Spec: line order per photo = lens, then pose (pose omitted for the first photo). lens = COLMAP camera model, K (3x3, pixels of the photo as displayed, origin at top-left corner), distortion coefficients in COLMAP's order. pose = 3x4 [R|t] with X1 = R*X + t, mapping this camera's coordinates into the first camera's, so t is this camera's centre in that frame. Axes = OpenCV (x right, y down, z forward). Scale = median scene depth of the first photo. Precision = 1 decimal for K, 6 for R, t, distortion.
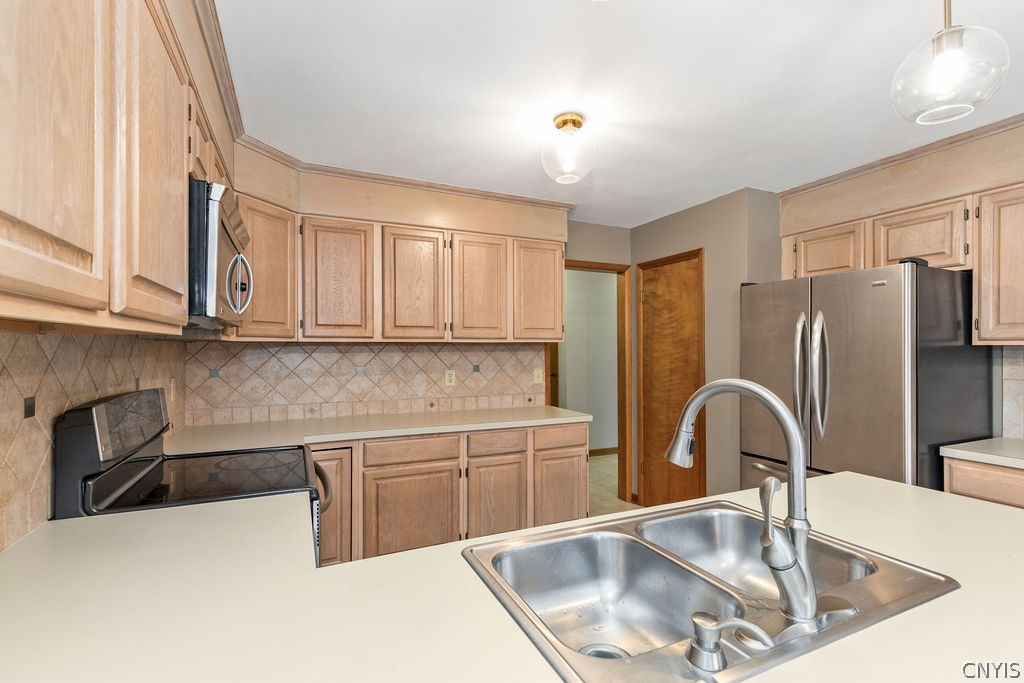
lens RADIAL K [[466.7, 0, 510.8], [0, 466.7, 349.9], [0, 0, 1]] dist [0.000767, 0.000163]
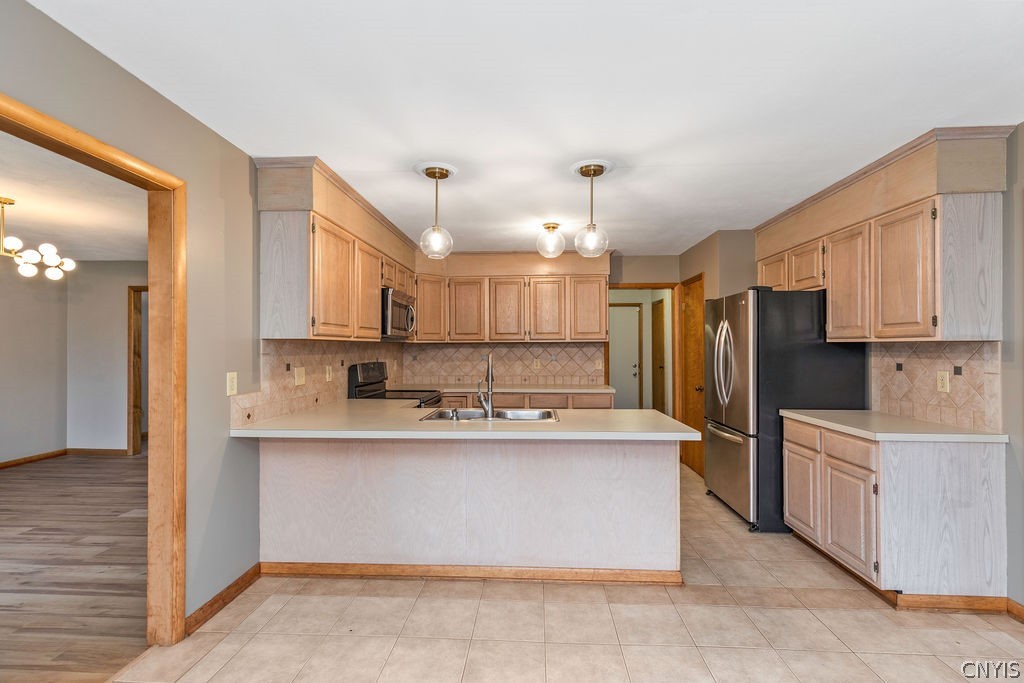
lens RADIAL K [[462.2, 0, 510.5], [0, 462.2, 347.7], [0, 0, 1]] dist [0.004159, 0.000696]
pose [[0.884947, -0.000701, -0.465691, 0.631313], [0.000599, 1.000000, -0.000366, 0.004899], [0.465691, 0.000045, 0.884947, -0.549455]]
